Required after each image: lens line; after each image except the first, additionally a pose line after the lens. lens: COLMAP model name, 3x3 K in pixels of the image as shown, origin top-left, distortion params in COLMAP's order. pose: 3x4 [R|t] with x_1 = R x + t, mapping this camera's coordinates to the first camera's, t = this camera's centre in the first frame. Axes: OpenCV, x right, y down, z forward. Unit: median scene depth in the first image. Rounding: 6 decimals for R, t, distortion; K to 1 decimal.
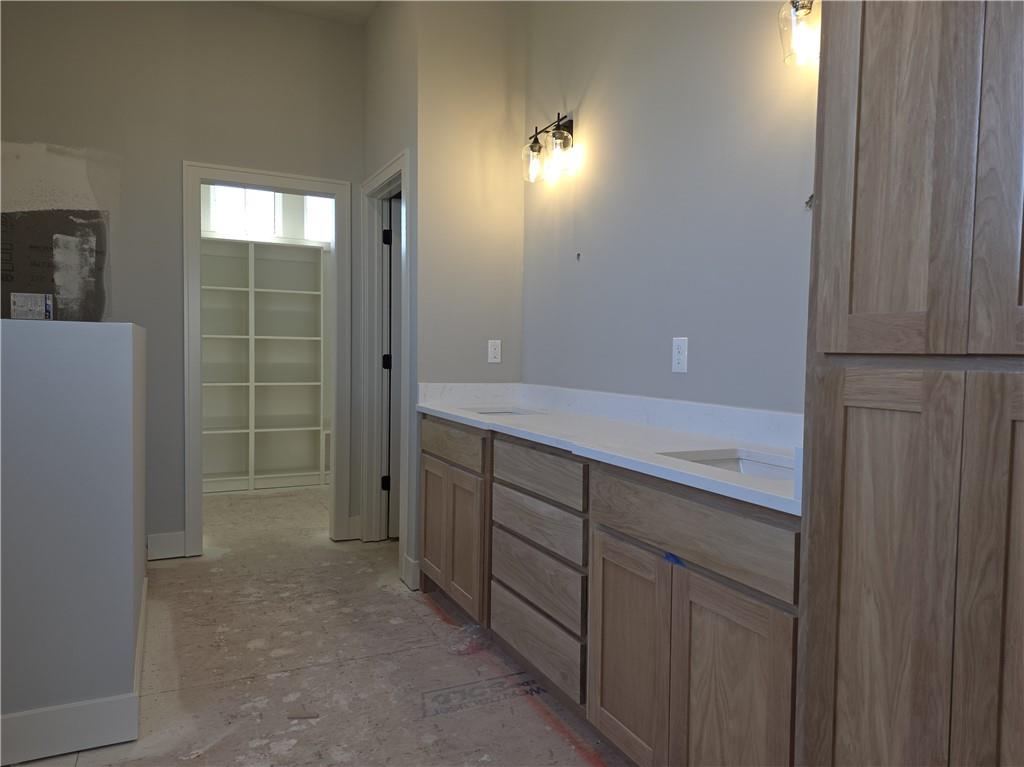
lens RADIAL K [[725.5, 0, 512.0], [0, 725.5, 383.5], [0, 0, 1]] dist [-0.002327, -0.001734]
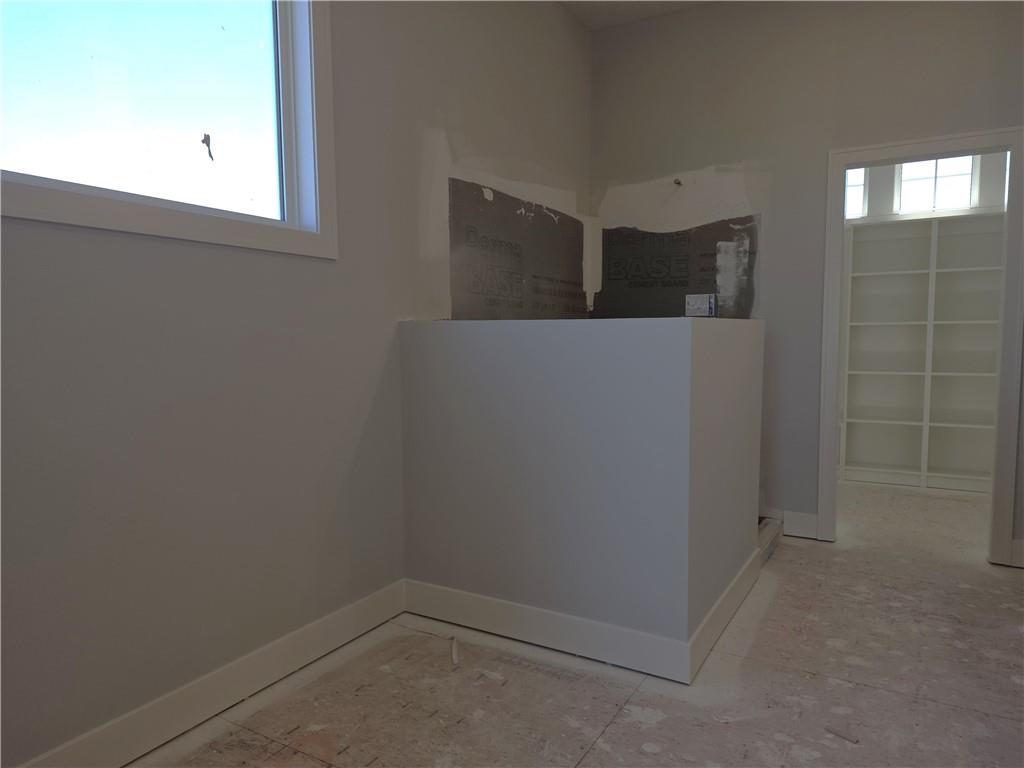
lens RADIAL K [[686.7, 0, 512.0], [0, 686.7, 384.0], [0, 0, 1]] dist [0.074228, -0.033803]
pose [[0.564437, 0.038160, -0.824593, 0.119491], [-0.021338, 0.999272, 0.031638, -0.004002], [0.825200, -0.000262, 0.564841, 0.088363]]
